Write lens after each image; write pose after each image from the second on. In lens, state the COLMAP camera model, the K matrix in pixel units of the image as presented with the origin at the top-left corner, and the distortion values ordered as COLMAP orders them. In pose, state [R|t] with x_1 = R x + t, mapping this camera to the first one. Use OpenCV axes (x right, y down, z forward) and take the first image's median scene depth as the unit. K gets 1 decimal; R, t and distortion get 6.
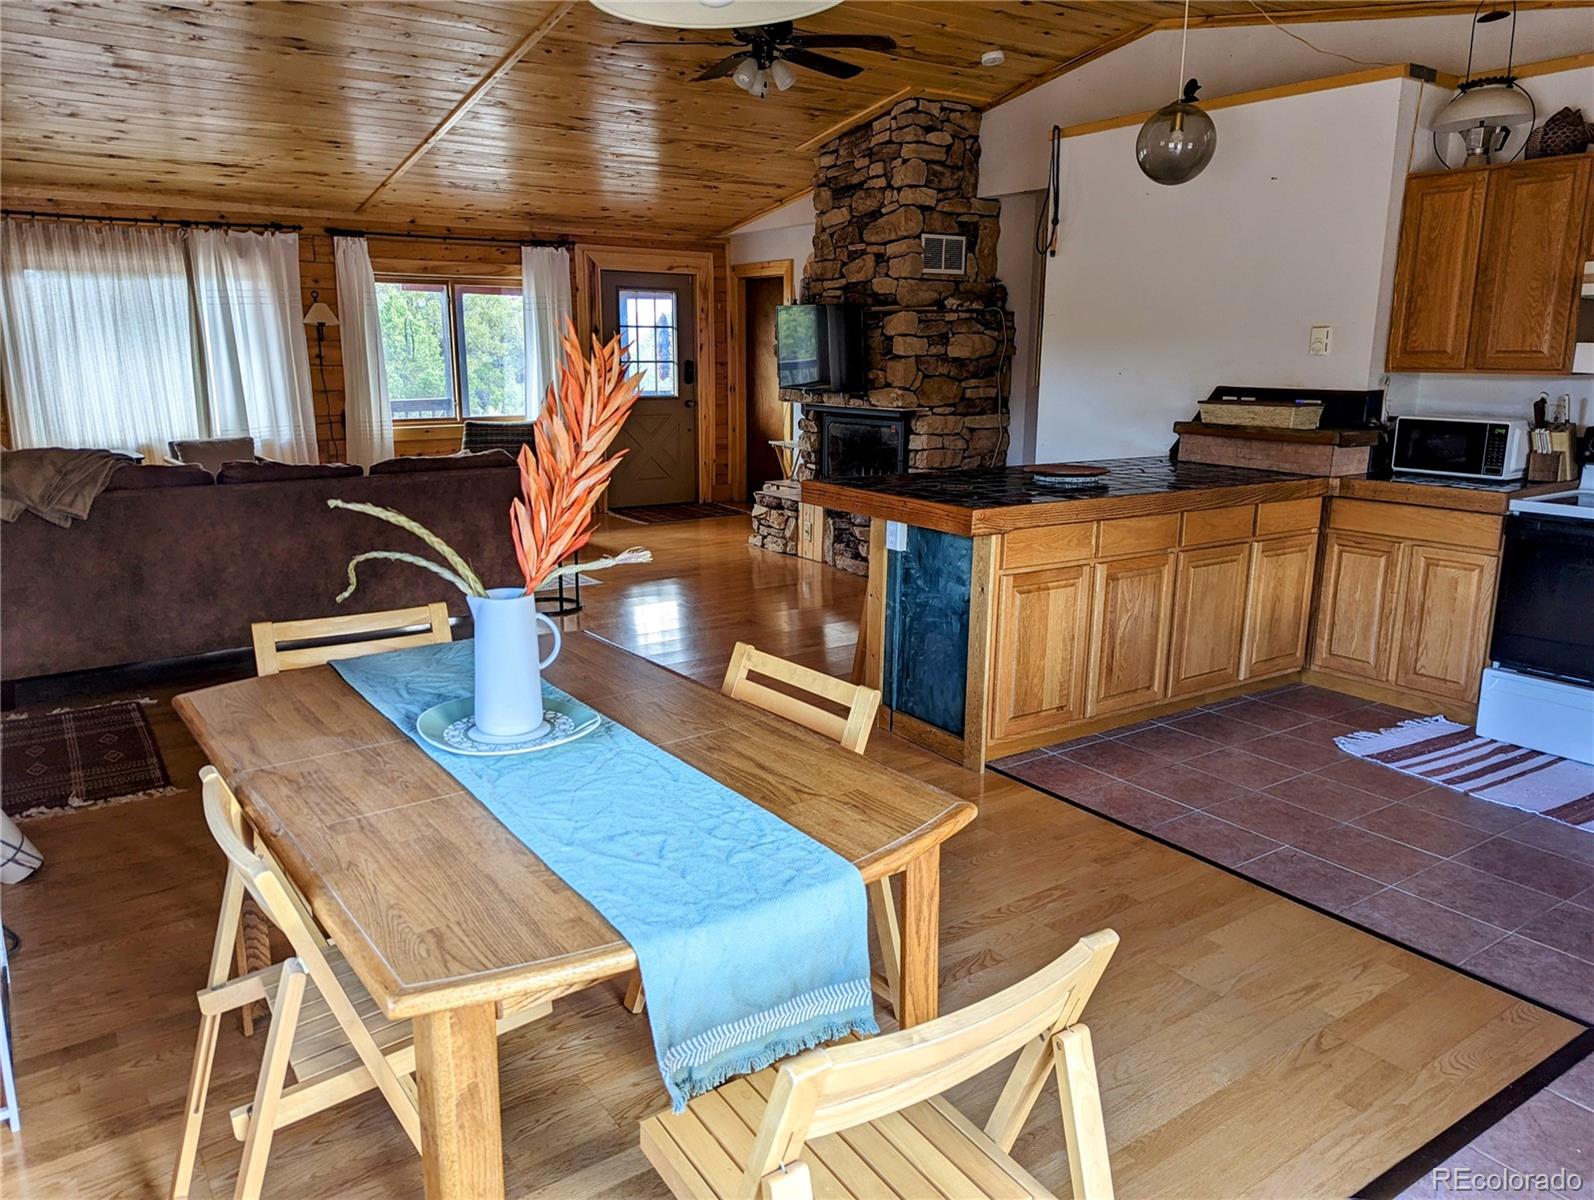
lens RADIAL K [[1108.0, 0, 795.3], [0, 1108.0, 590.0], [0, 0, 1]] dist [0.002393, 0.001564]
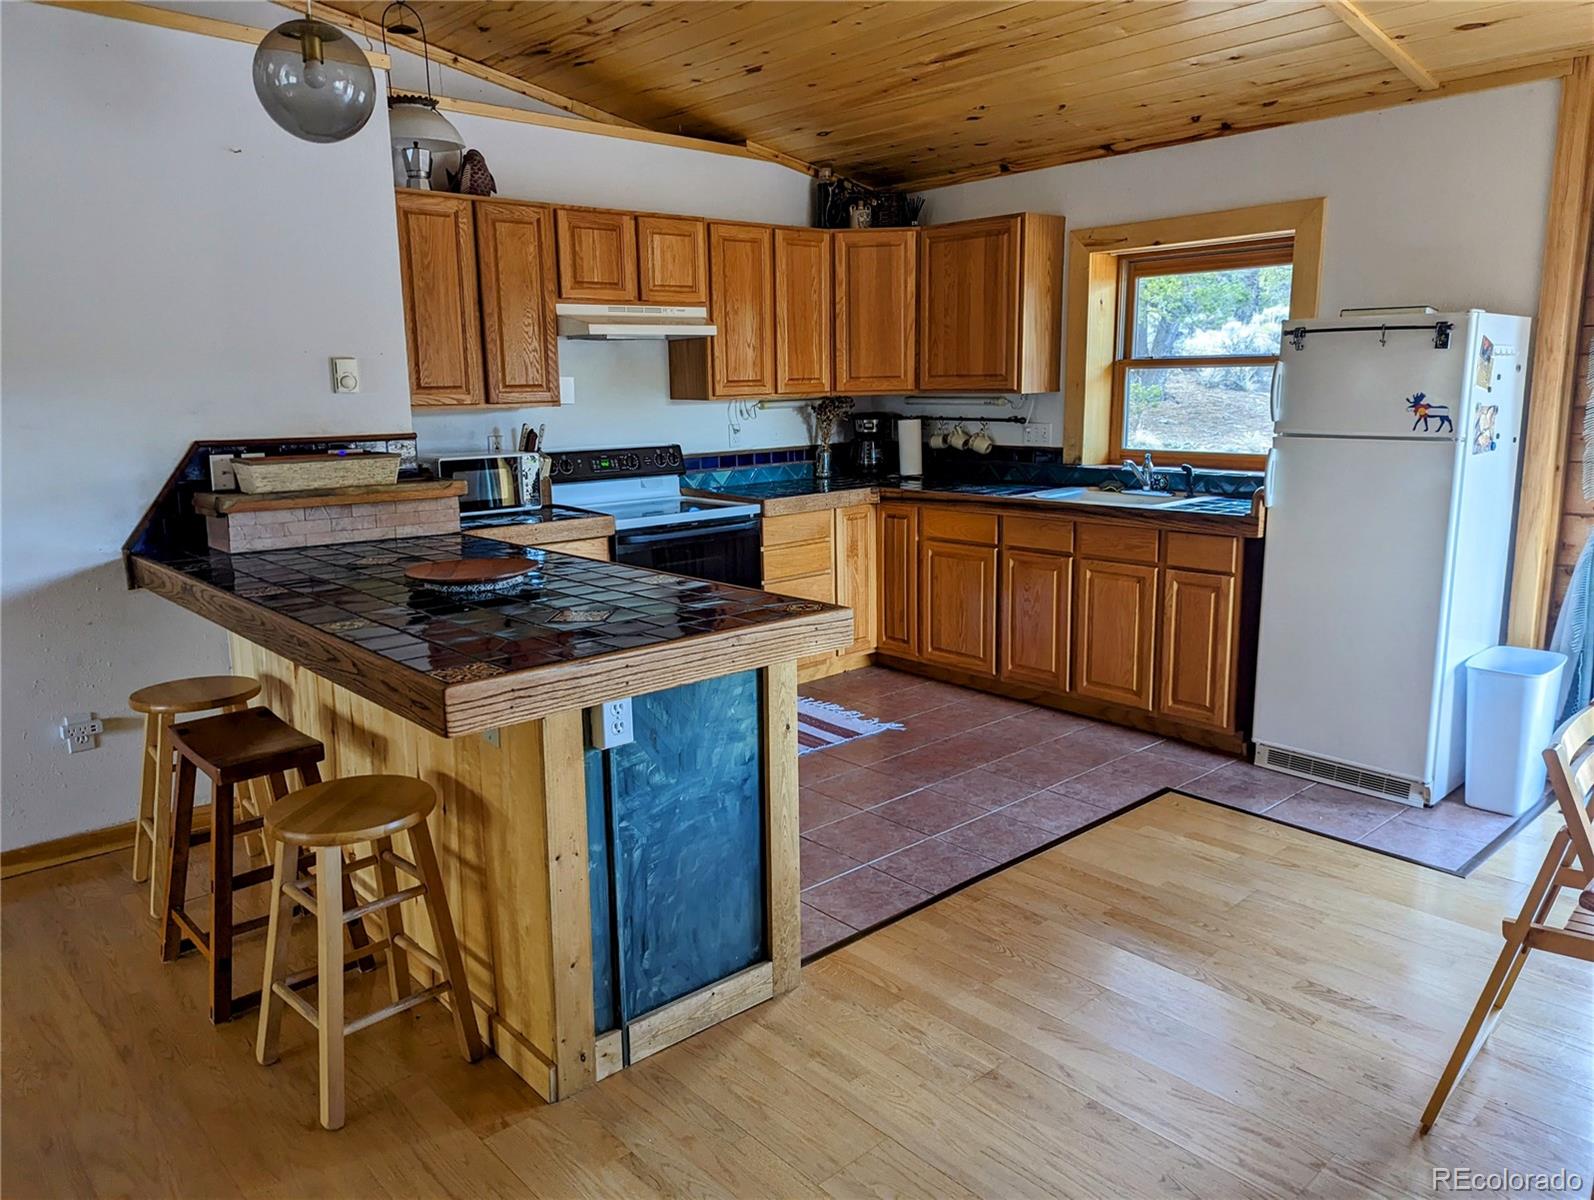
lens RADIAL K [[1108.0, 0, 795.3], [0, 1108.0, 590.0], [0, 0, 1]] dist [0.002393, 0.001564]
pose [[-0.099432, -0.192598, 0.976227, -0.476089], [0.231367, 0.949724, 0.210935, -0.221836], [-0.967772, 0.246840, -0.049872, 0.996748]]
